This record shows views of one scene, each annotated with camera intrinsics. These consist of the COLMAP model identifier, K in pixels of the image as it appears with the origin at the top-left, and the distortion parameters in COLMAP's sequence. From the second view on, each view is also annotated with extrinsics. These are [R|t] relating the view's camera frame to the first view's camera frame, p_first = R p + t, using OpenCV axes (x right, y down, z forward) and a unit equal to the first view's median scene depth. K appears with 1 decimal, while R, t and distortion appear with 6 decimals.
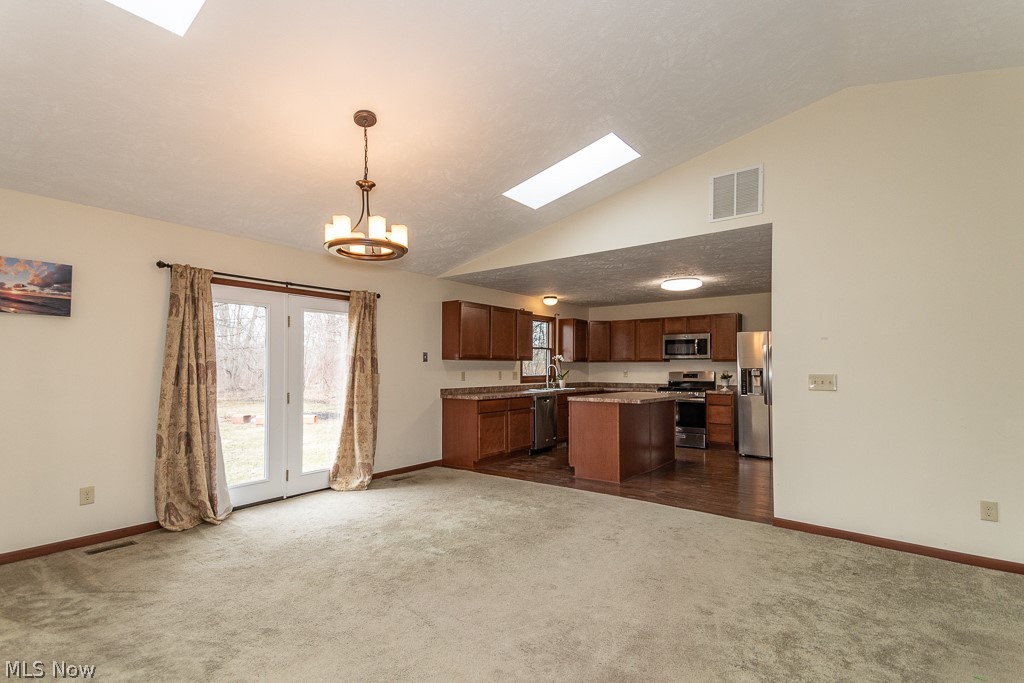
lens RADIAL K [[473.3, 0, 511.7], [0, 473.3, 369.6], [0, 0, 1]] dist [0.041320, 0.000545]
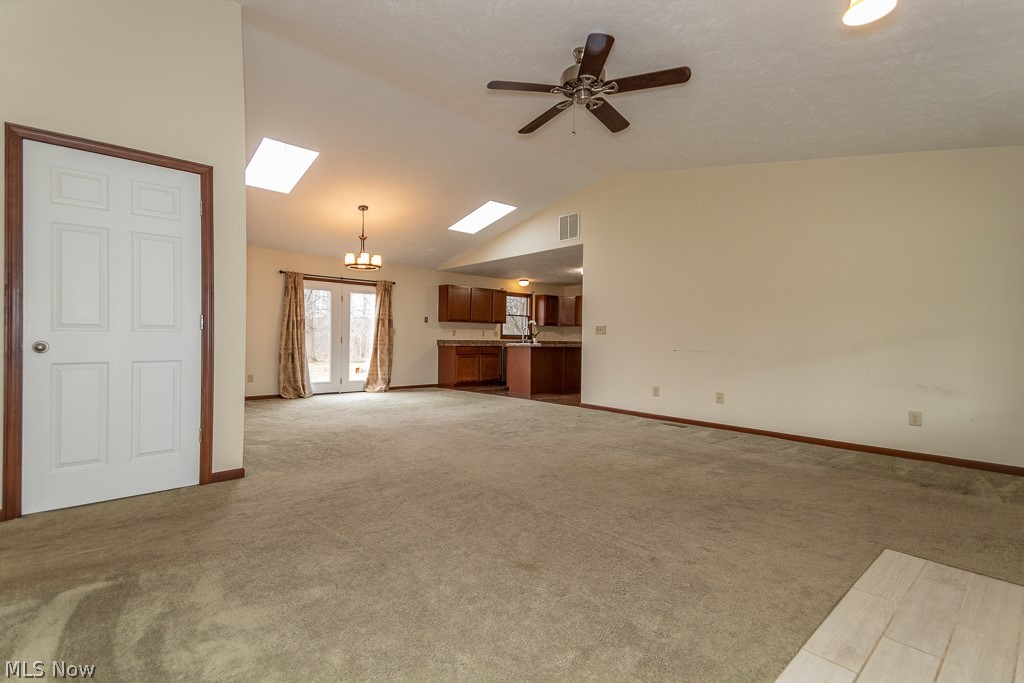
lens RADIAL K [[473.3, 0, 521.1], [0, 473.3, 349.5], [0, 0, 1]] dist [0.041320, 0.000545]
pose [[0.986342, 0.012330, -0.164248, 0.480514], [-0.010321, 0.999861, 0.013076, 0.060012], [0.164386, -0.011202, 0.986332, -0.653069]]
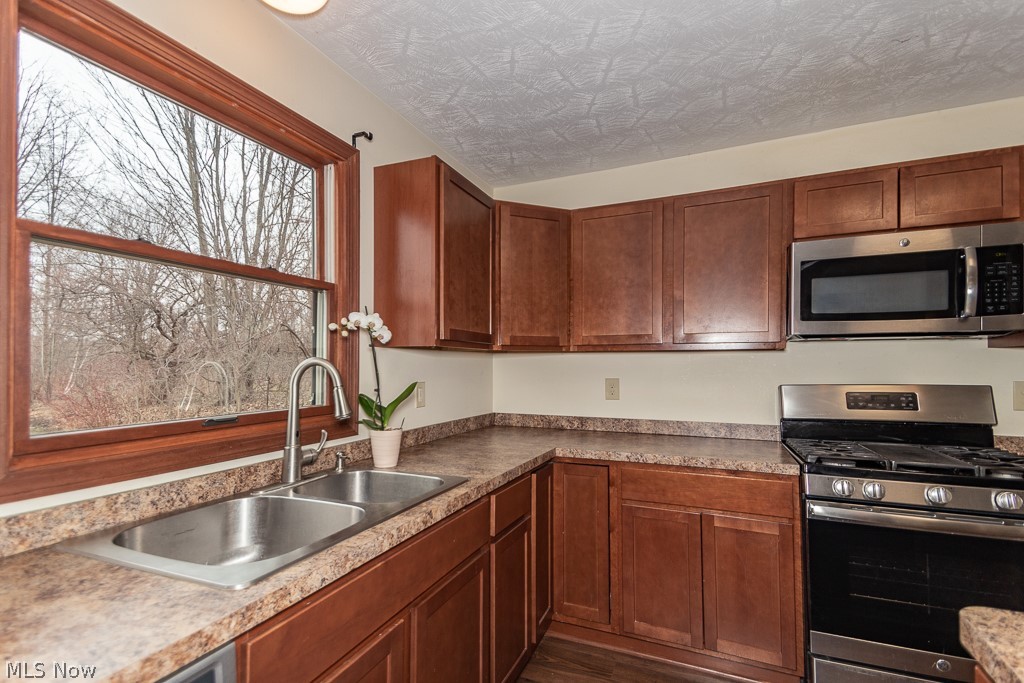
lens RADIAL K [[473.3, 0, 515.9], [0, 473.3, 352.4], [0, 0, 1]] dist [0.041320, 0.000545]
pose [[0.957457, 0.002033, 0.288568, 0.163818], [0.004370, 0.999758, -0.021541, -0.014694], [-0.288542, 0.021886, 0.957217, 1.256508]]
